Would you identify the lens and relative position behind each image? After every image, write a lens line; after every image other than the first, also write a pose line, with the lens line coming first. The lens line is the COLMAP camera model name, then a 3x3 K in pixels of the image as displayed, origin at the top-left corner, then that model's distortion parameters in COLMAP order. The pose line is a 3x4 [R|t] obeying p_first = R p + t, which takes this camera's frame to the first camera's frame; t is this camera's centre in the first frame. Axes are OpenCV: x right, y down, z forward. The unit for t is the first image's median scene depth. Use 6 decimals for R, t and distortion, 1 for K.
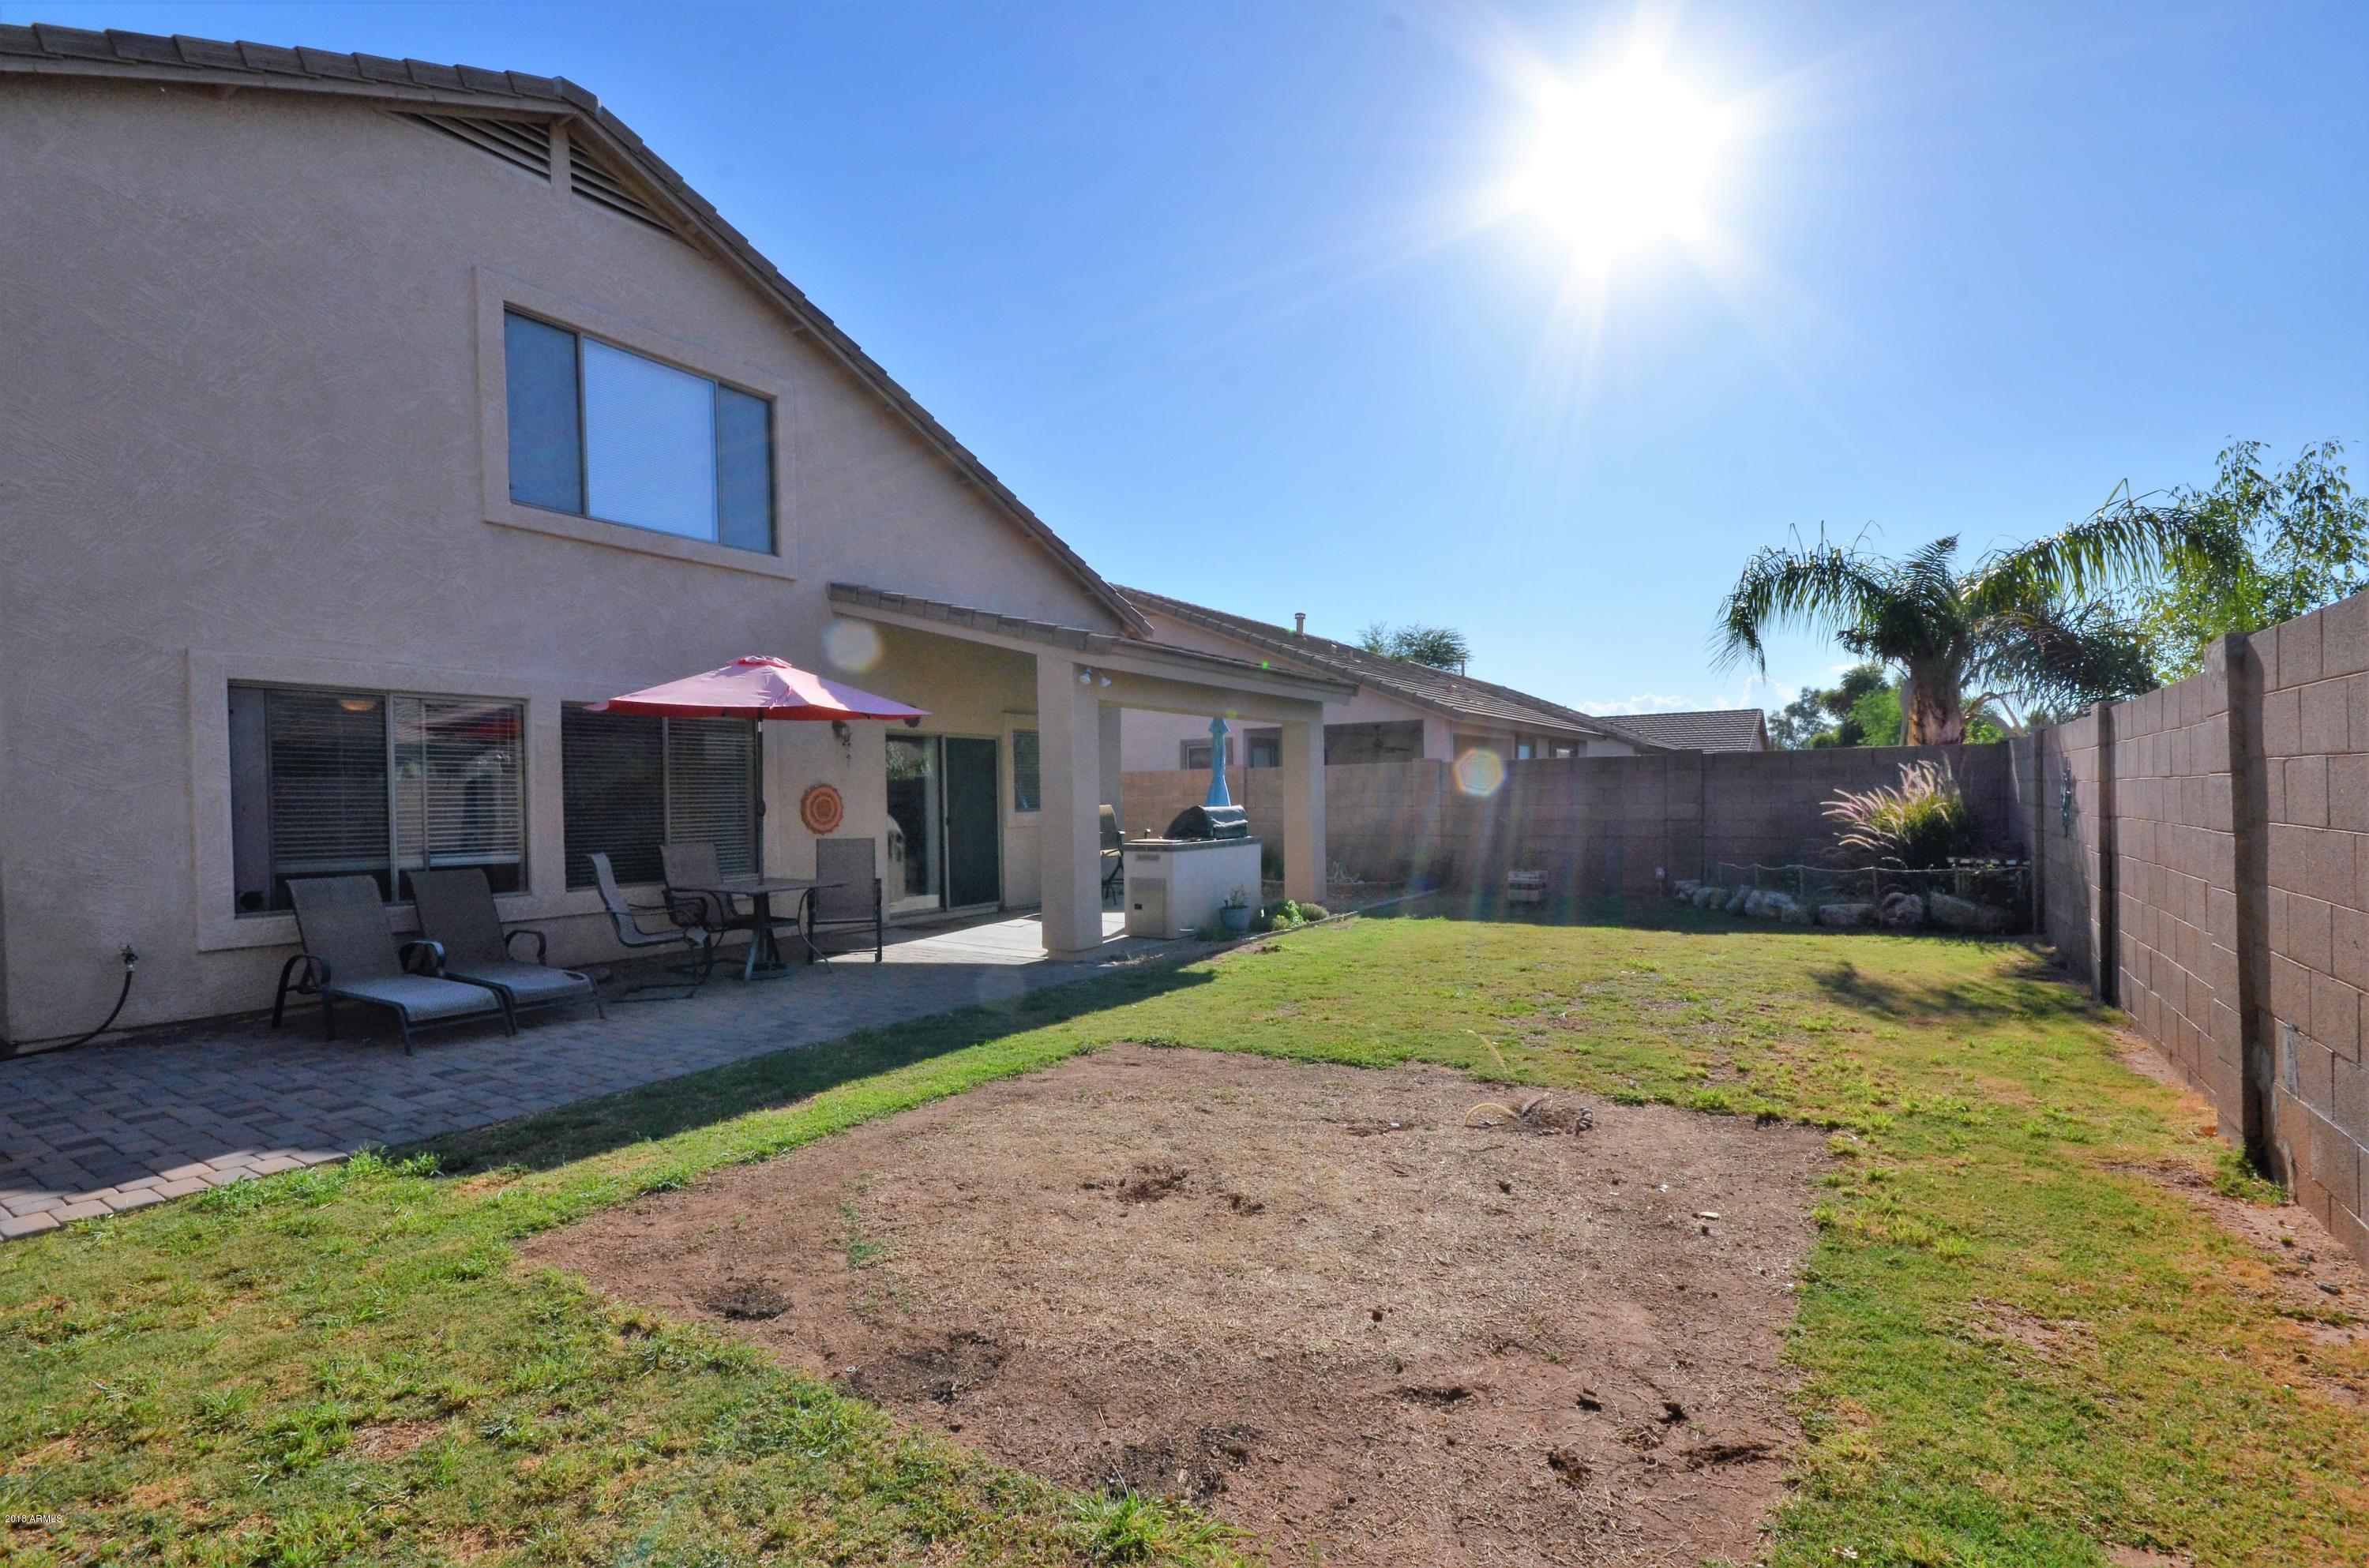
lens RADIAL K [[1087.0, 0, 1178.8], [0, 1087.0, 818.8], [0, 0, 1]] dist [-0.002689, -0.000305]
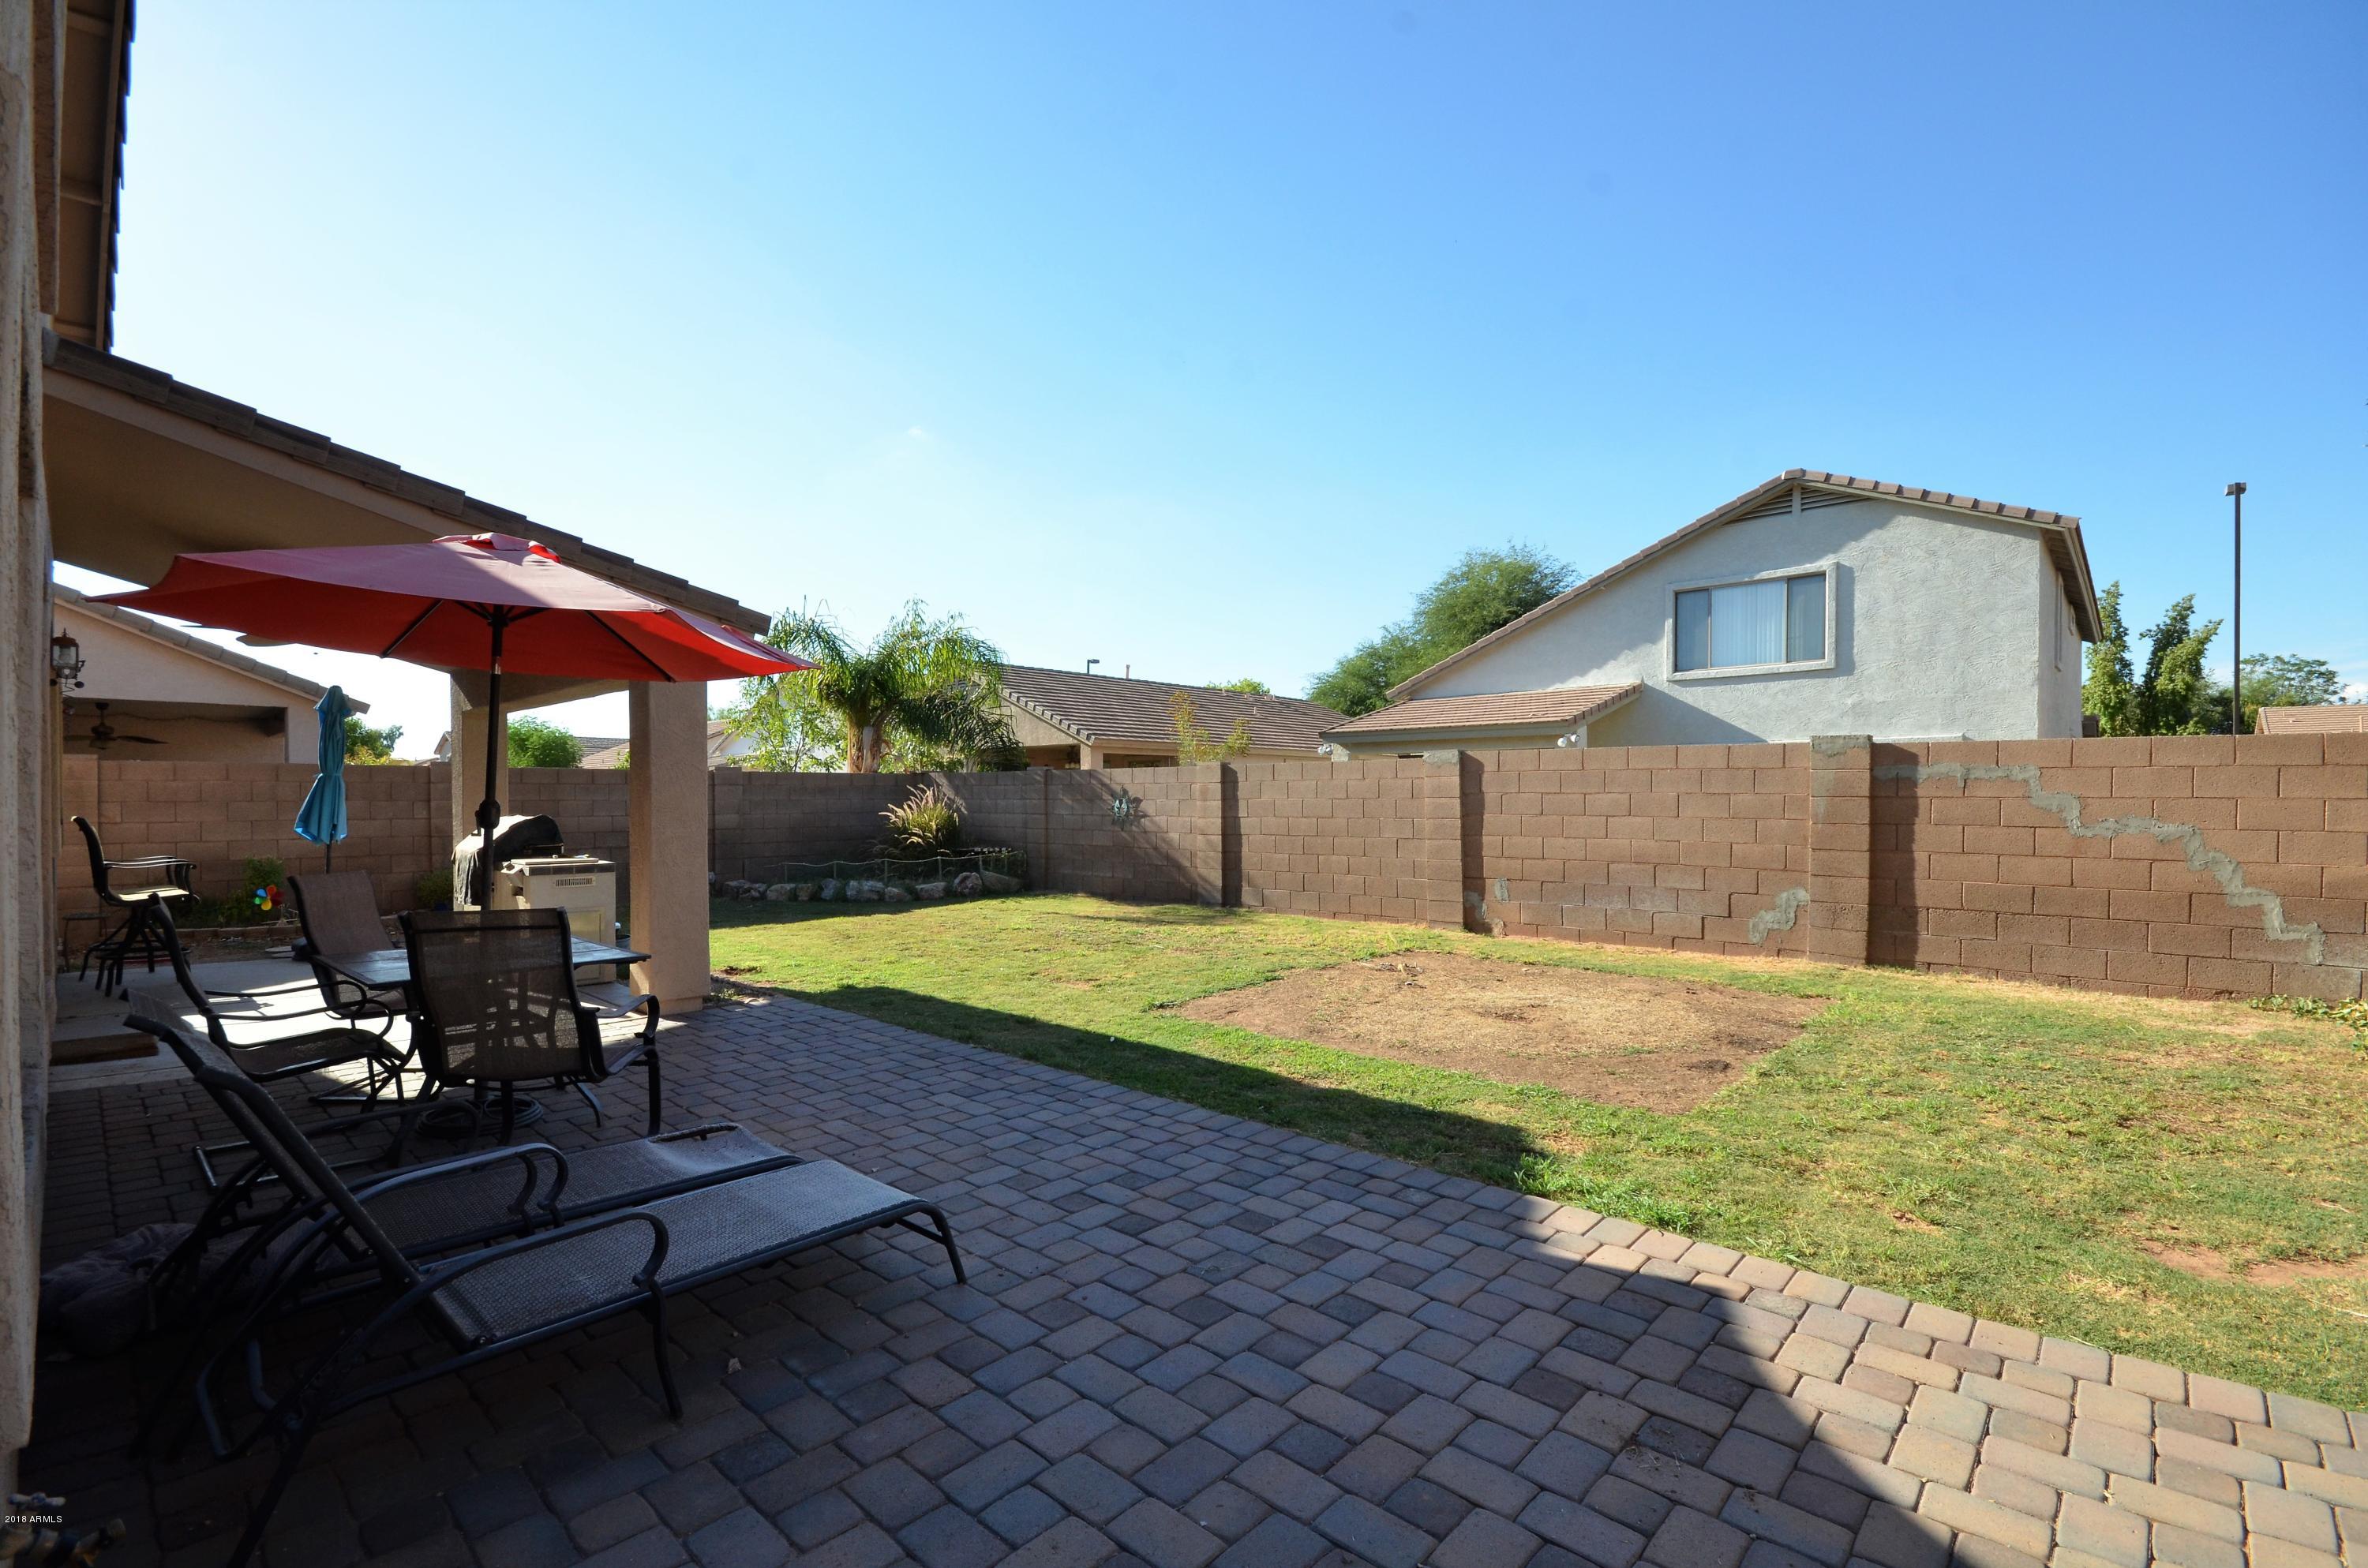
lens RADIAL K [[1028.5, 0, 1169.6], [0, 1028.5, 805.8], [0, 0, 1]] dist [0.003065, -0.005467]
pose [[0.178576, 0.008563, 0.983889, -1.183102], [0.020569, 0.999711, -0.012434, -0.000602], [-0.983711, 0.022458, 0.178348, 0.814565]]
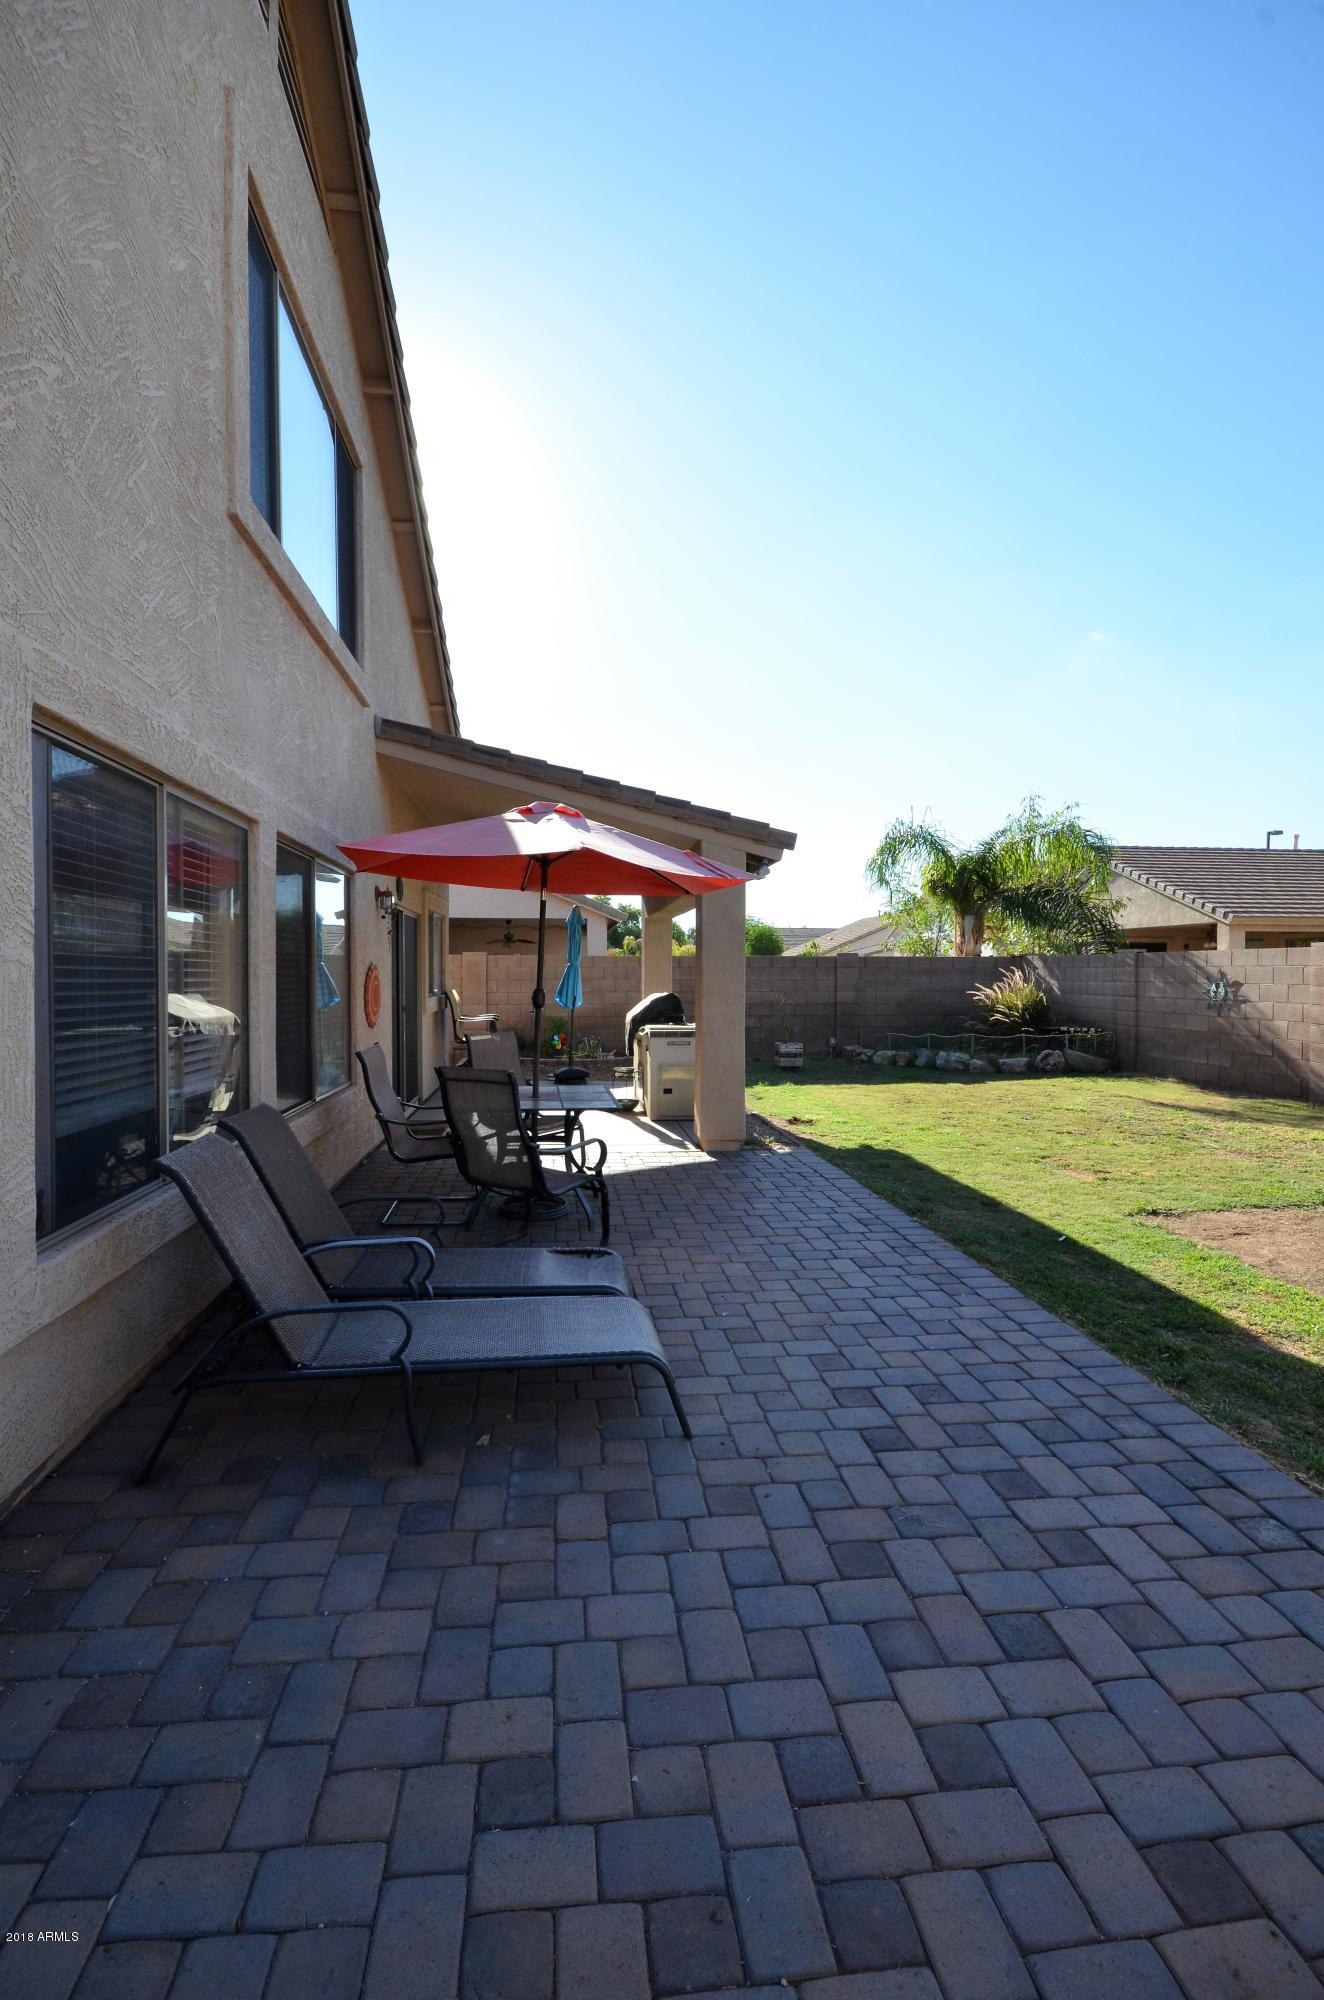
lens RADIAL K [[868.8, 0, 647.6], [0, 868.8, 994.1], [0, 0, 1]] dist [0.003065, -0.005467]
pose [[0.778594, 0.002824, 0.627522, -1.020069], [0.000217, 0.999989, -0.004770, -0.013569], [-0.627528, 0.003850, 0.778585, 0.658790]]
